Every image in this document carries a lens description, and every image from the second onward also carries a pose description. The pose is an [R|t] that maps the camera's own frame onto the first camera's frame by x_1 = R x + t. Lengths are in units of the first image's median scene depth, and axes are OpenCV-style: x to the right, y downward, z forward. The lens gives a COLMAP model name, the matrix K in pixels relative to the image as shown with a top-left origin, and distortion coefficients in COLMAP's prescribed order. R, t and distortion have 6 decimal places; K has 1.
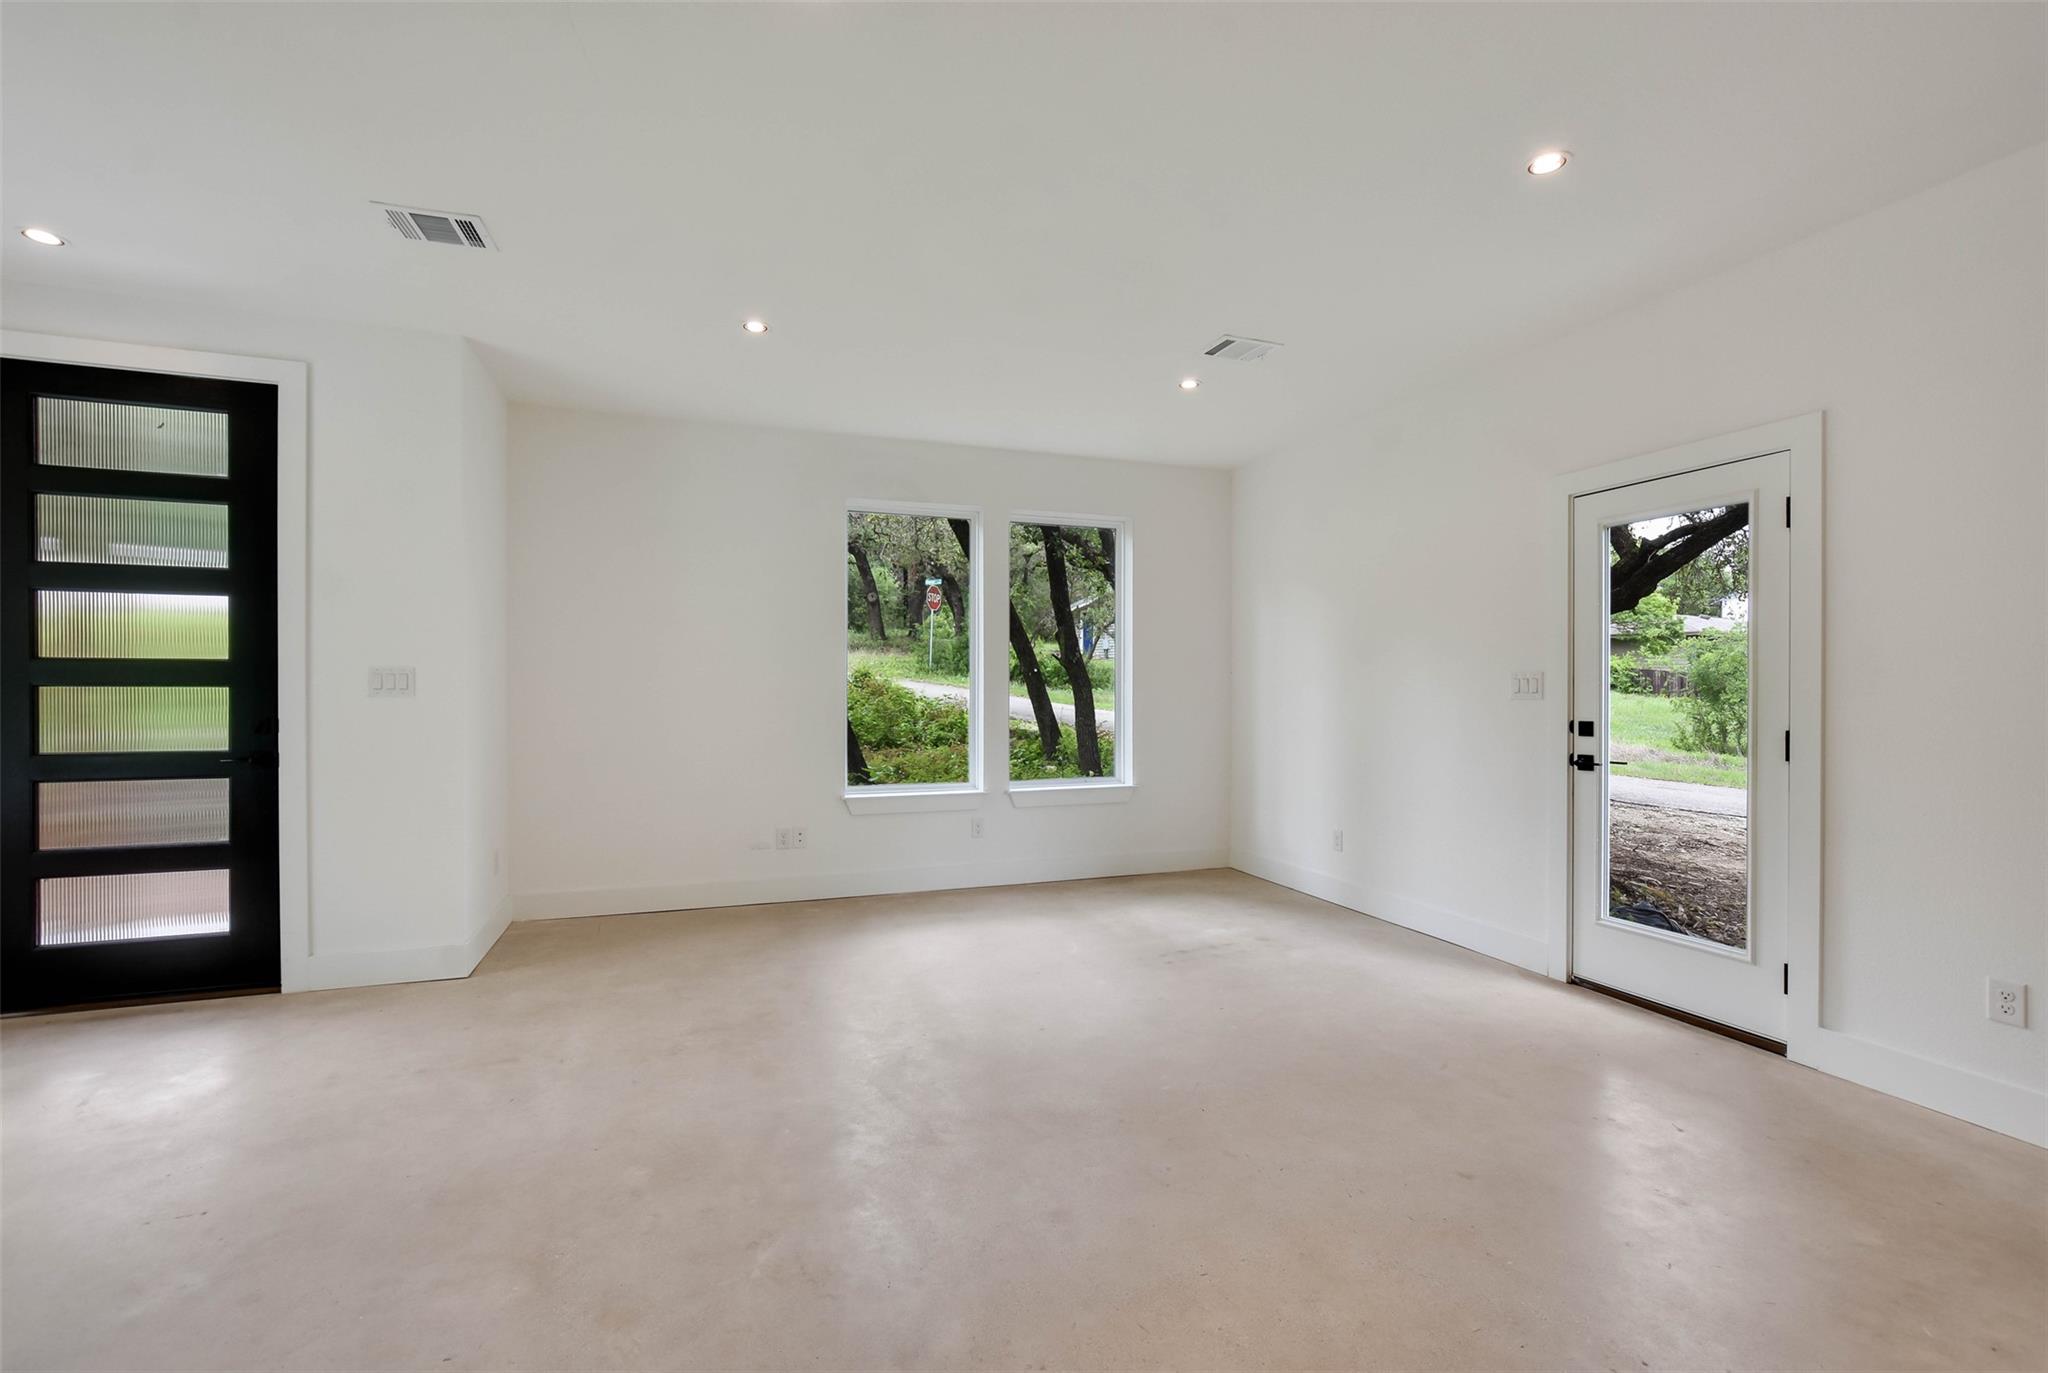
lens RADIAL K [[898.6, 0, 1025.9], [0, 898.6, 693.6], [0, 0, 1]] dist [-0.018232, 0.003056]
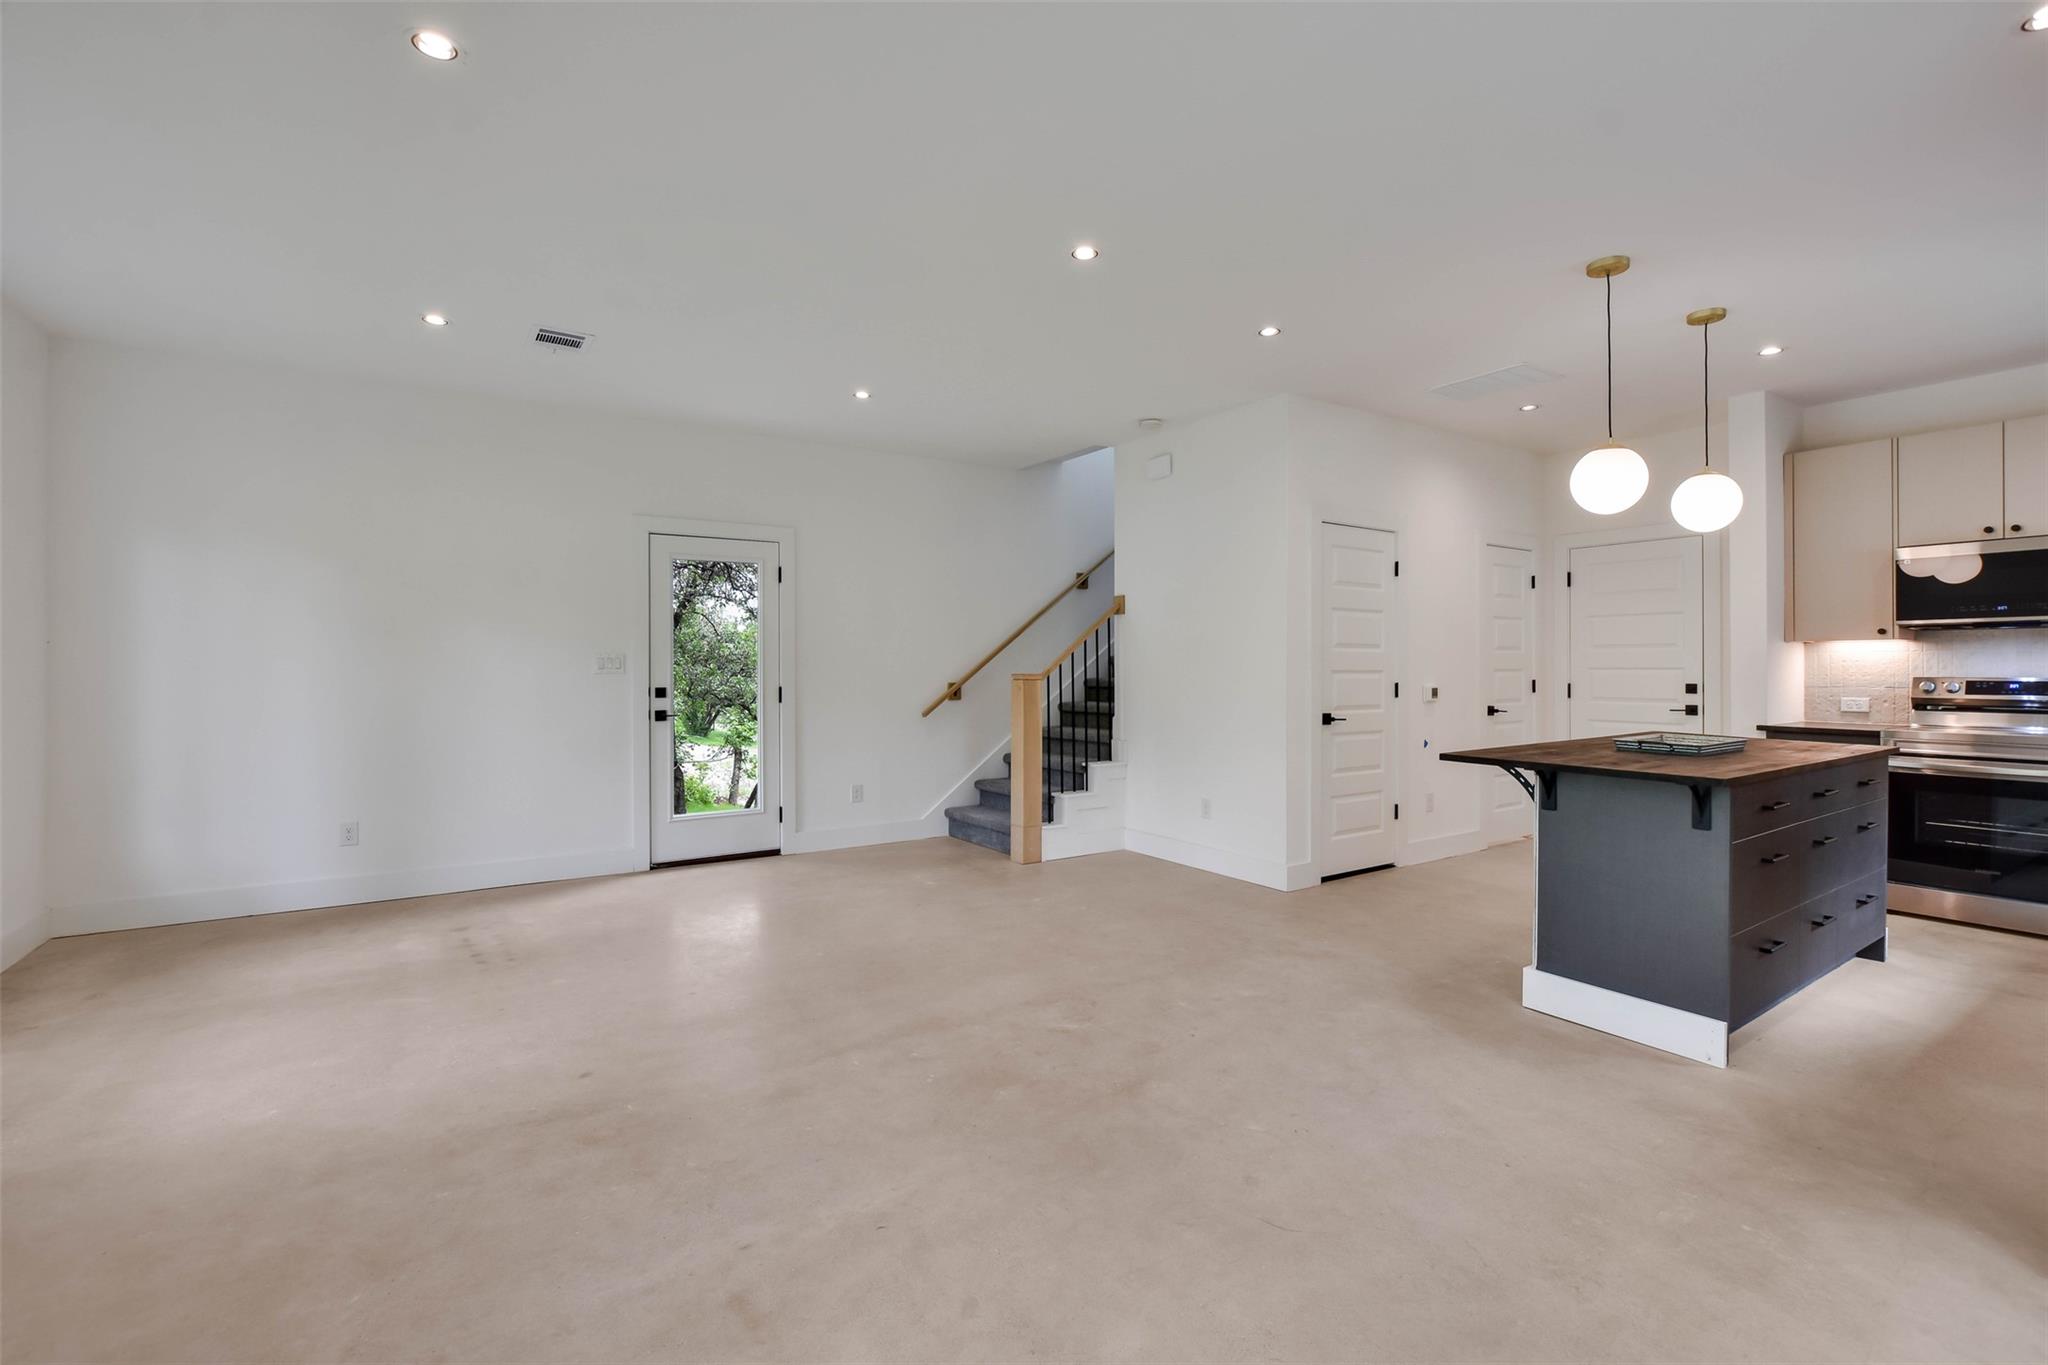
lens RADIAL K [[894.2, 0, 1030.6], [0, 894.2, 663.2], [0, 0, 1]] dist [-0.013398, 0.001141]
pose [[-0.240643, 0.002036, 0.970611, -0.951827], [0.005587, 0.999984, -0.000713, -0.005249], [-0.970598, 0.005251, -0.240651, 0.761404]]
